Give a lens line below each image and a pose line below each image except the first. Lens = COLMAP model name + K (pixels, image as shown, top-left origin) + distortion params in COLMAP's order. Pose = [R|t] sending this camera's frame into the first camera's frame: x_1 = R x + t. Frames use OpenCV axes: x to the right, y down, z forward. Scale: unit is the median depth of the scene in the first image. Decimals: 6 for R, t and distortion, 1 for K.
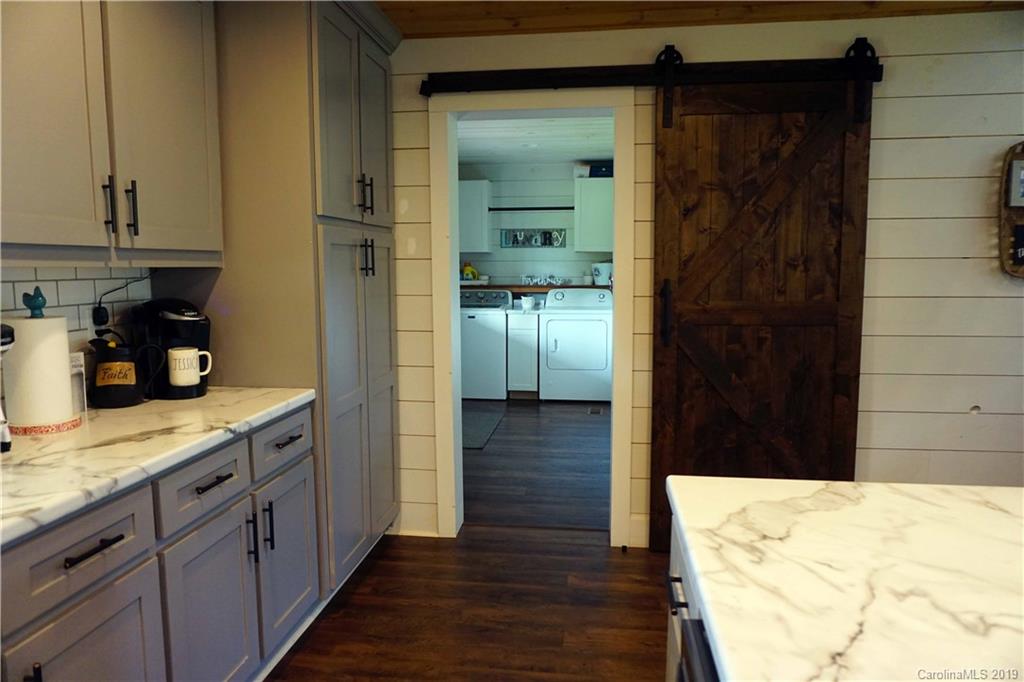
lens RADIAL K [[679.2, 0, 512.0], [0, 679.2, 341.0], [0, 0, 1]] dist [-0.056894, 0.040547]
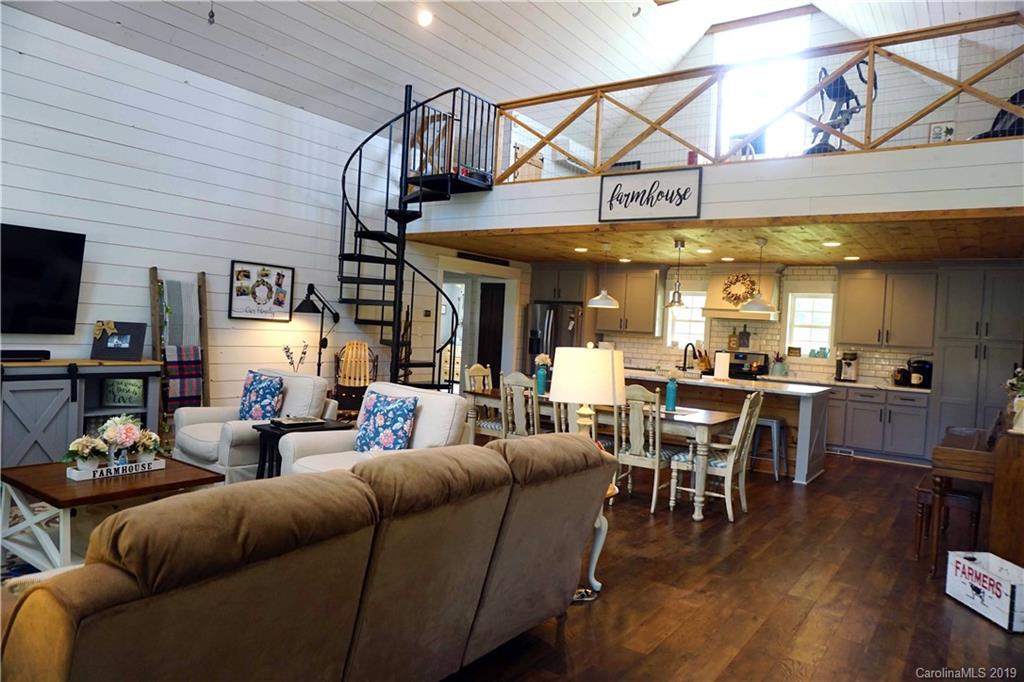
lens RADIAL K [[679.2, 0, 512.0], [0, 679.2, 341.0], [0, 0, 1]] dist [-0.056894, 0.040547]
pose [[-0.456709, -0.002339, -0.889613, 4.101008], [-0.149981, 0.985885, 0.074404, -0.115865], [0.876883, 0.167406, -0.450613, 0.755401]]
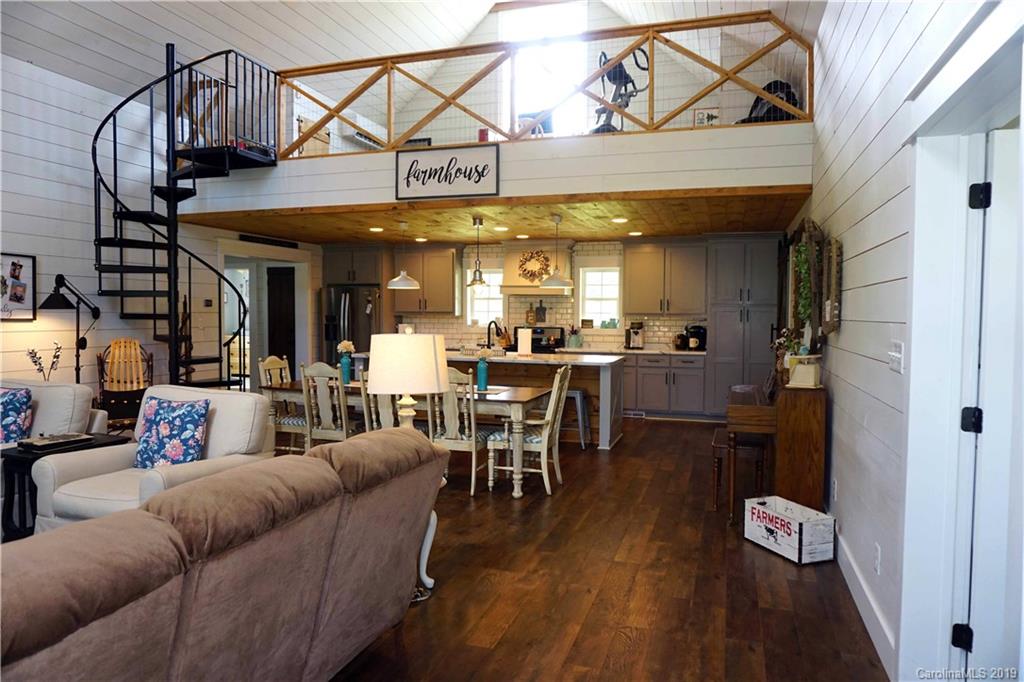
lens RADIAL K [[679.2, 0, 512.0], [0, 679.2, 341.0], [0, 0, 1]] dist [-0.056894, 0.040547]
pose [[-0.167691, 0.042420, -0.984926, 4.019361], [-0.113852, 0.991556, 0.062090, -0.109477], [0.979243, 0.122547, -0.161445, 0.660517]]
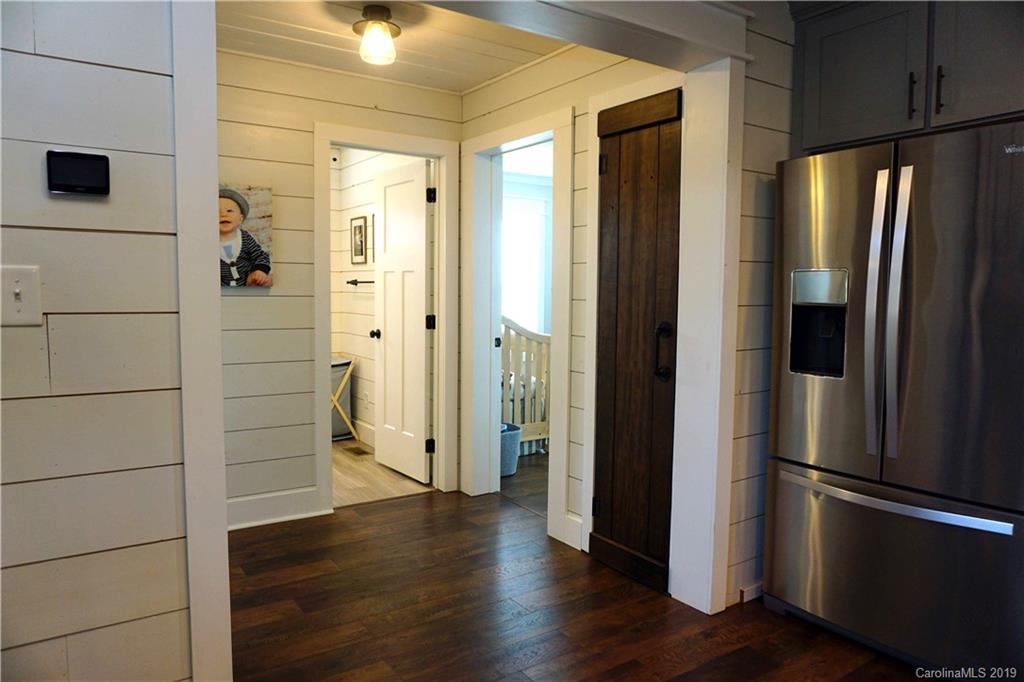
lens RADIAL K [[679.2, 0, 512.0], [0, 679.2, 341.0], [0, 0, 1]] dist [-0.056894, 0.040547]
pose [[-0.741599, 0.049433, -0.669020, 0.603823], [-0.079366, 0.983812, 0.160669, 0.133723], [0.666132, 0.172250, -0.725670, -0.916208]]
